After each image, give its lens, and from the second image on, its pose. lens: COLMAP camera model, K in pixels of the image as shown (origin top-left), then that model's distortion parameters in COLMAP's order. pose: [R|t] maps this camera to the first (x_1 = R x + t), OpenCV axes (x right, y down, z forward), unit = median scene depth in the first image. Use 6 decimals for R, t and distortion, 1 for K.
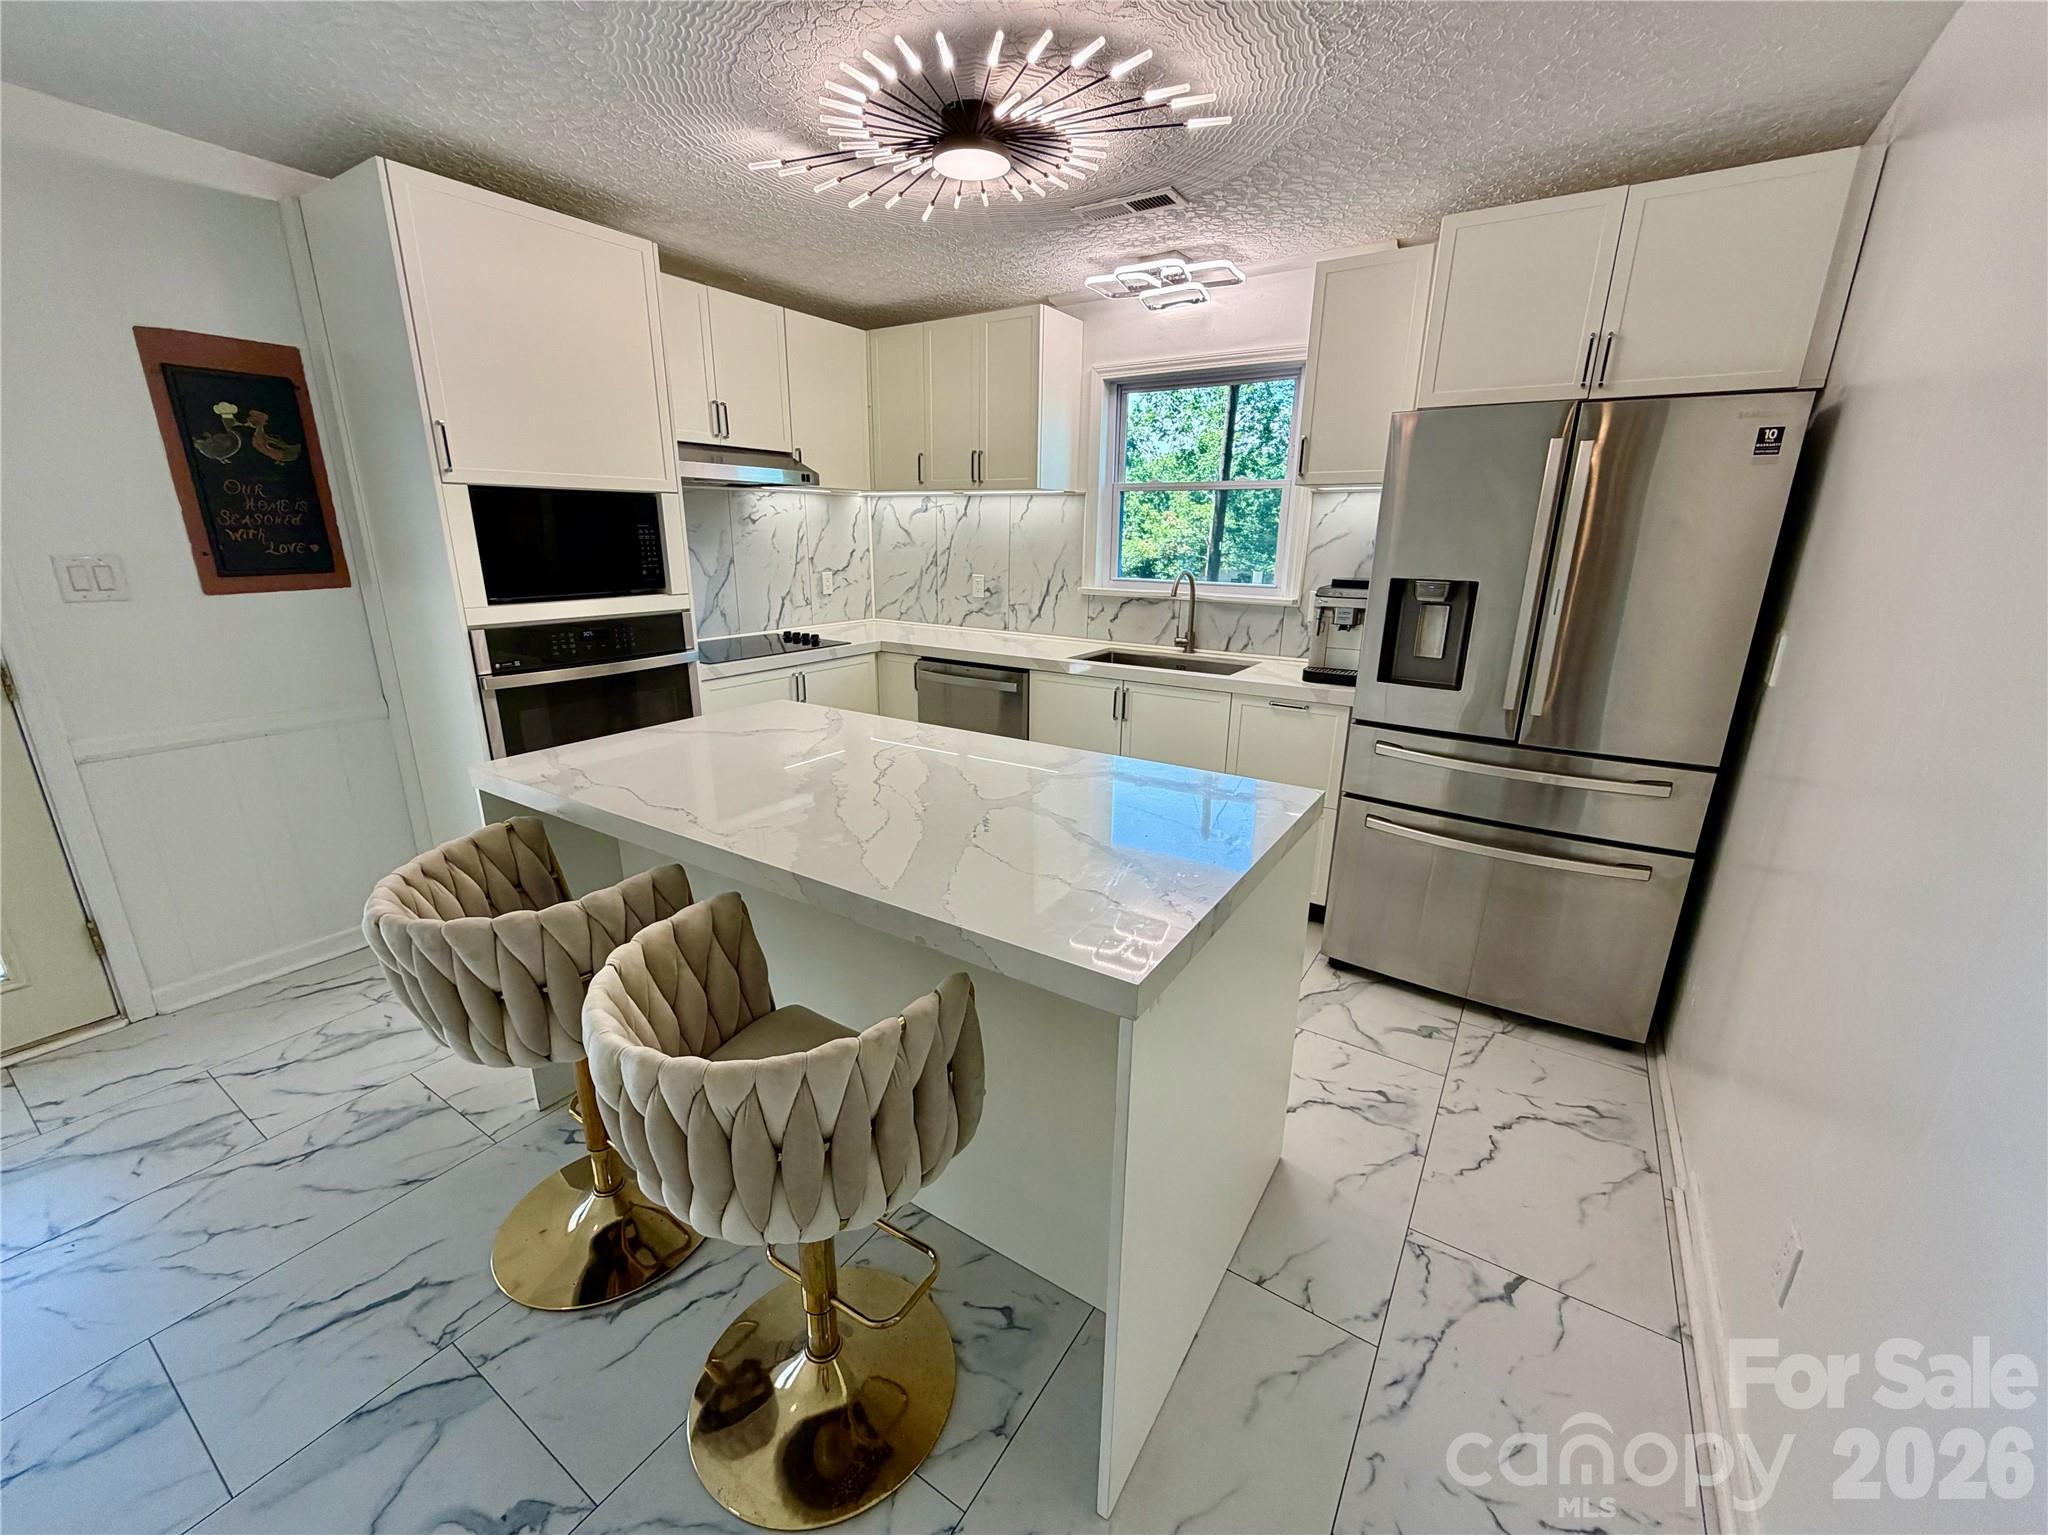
lens RADIAL K [[831.2, 0, 1022.9], [0, 831.2, 772.8], [0, 0, 1]] dist [0.002743, 0.000327]
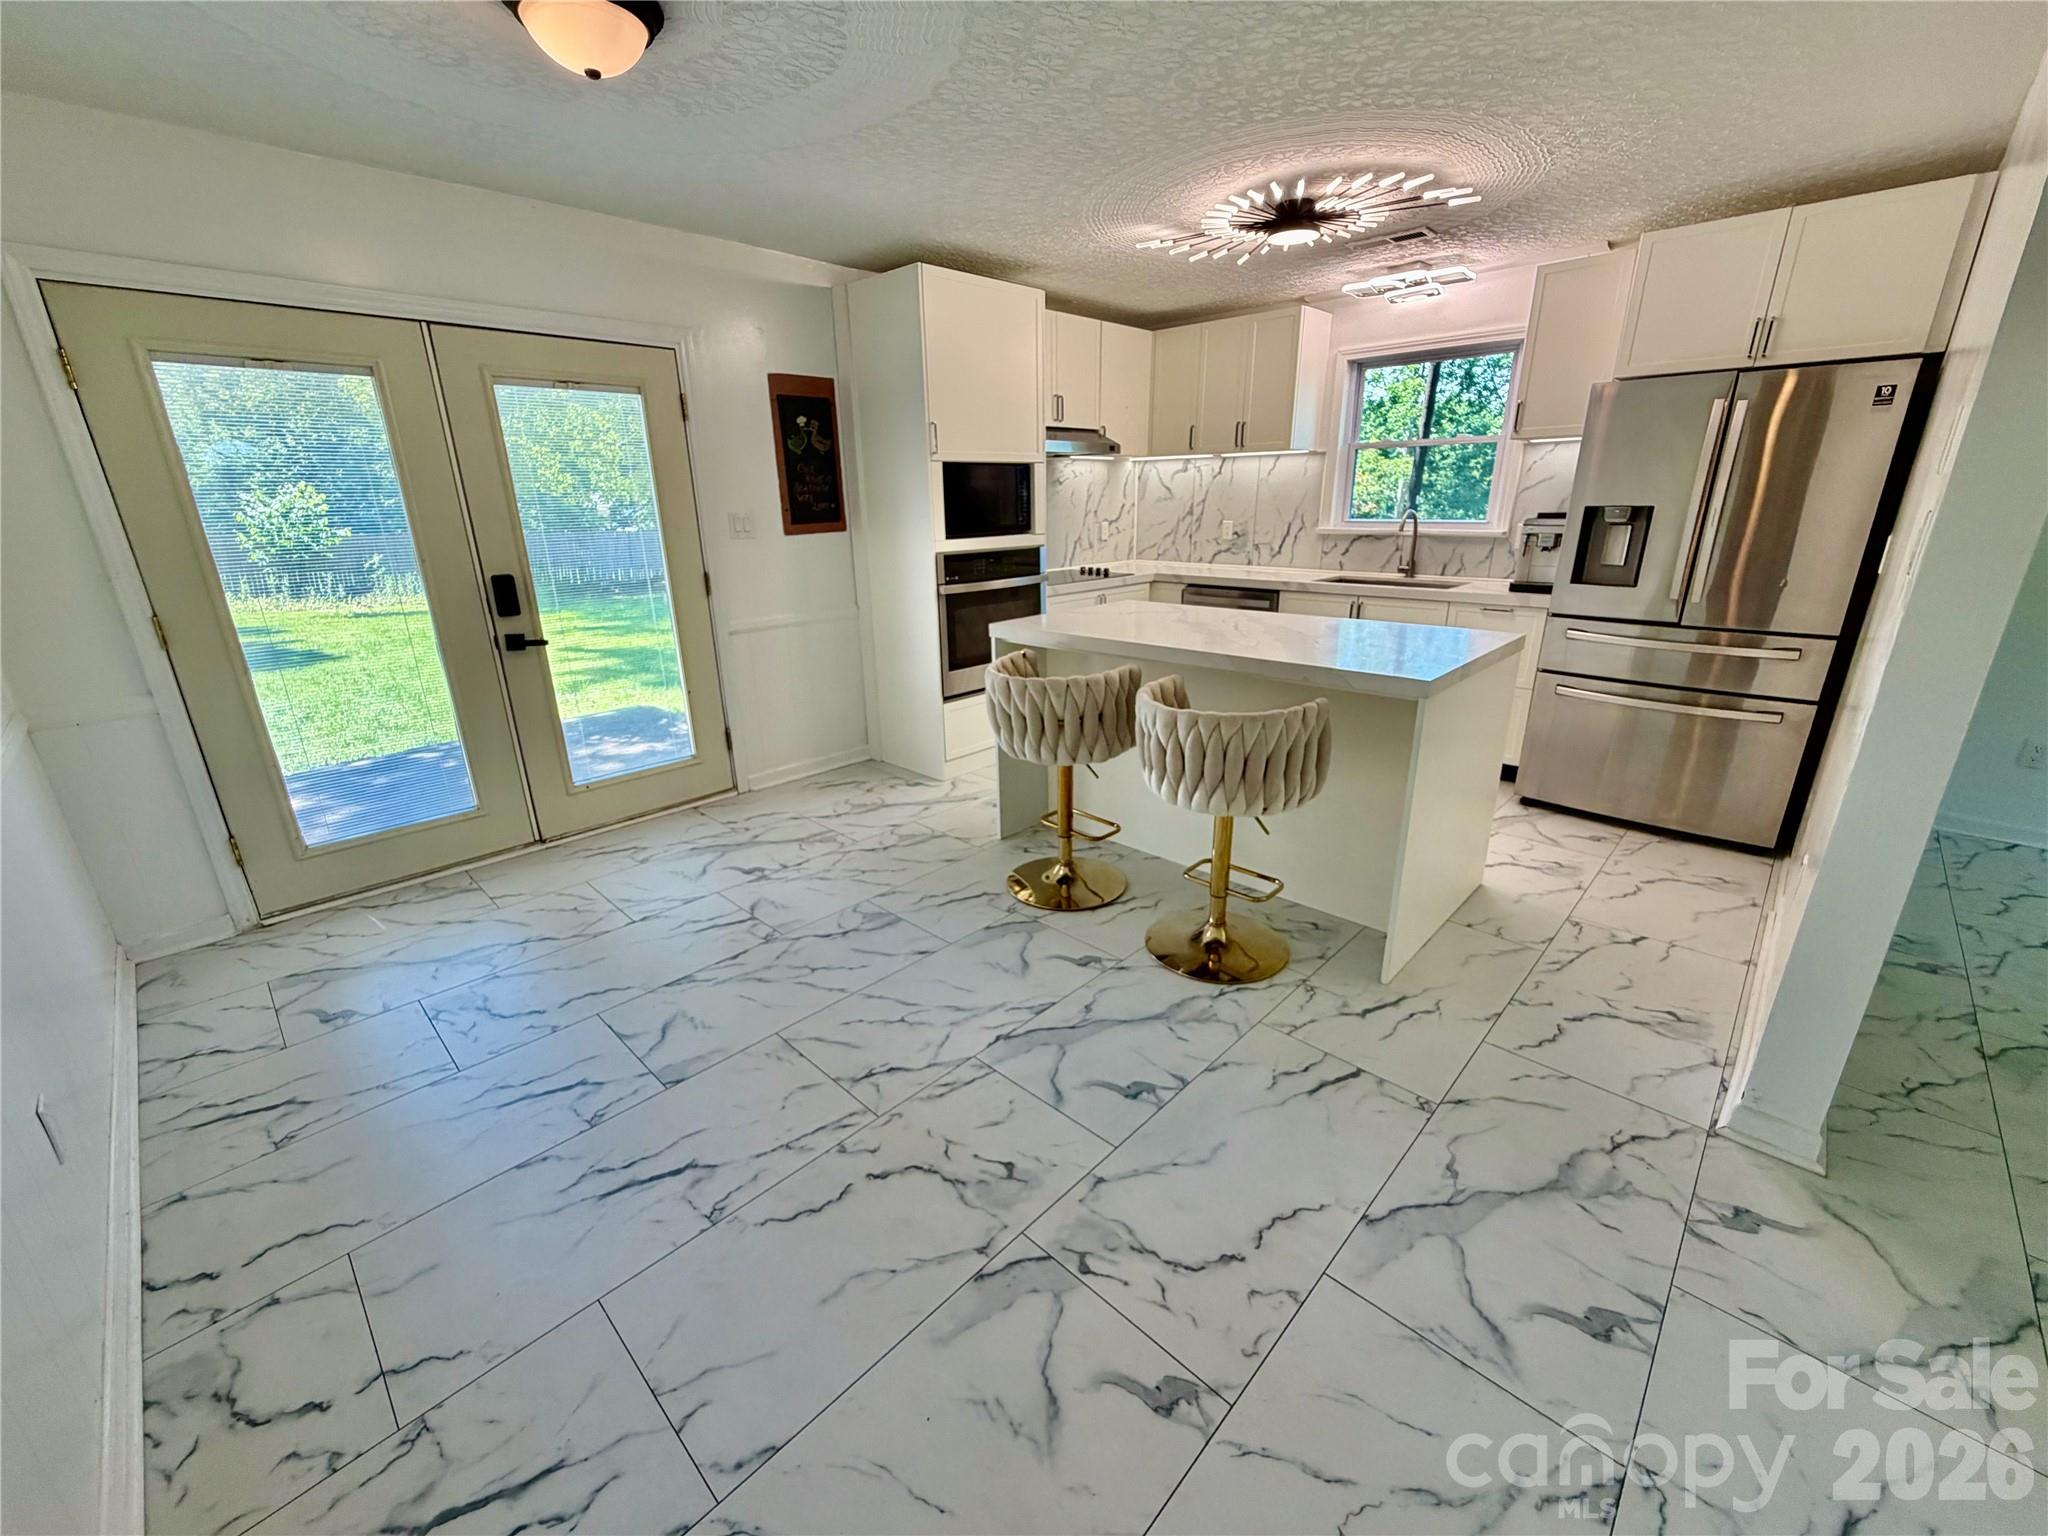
lens RADIAL K [[831.2, 0, 1024.5], [0, 831.2, 772.0], [0, 0, 1]] dist [0.002743, 0.000327]
pose [[0.982144, 0.033699, -0.185087, -0.187336], [-0.026863, 0.998865, 0.039321, 0.166852], [0.186202, -0.033647, 0.981935, -0.511006]]
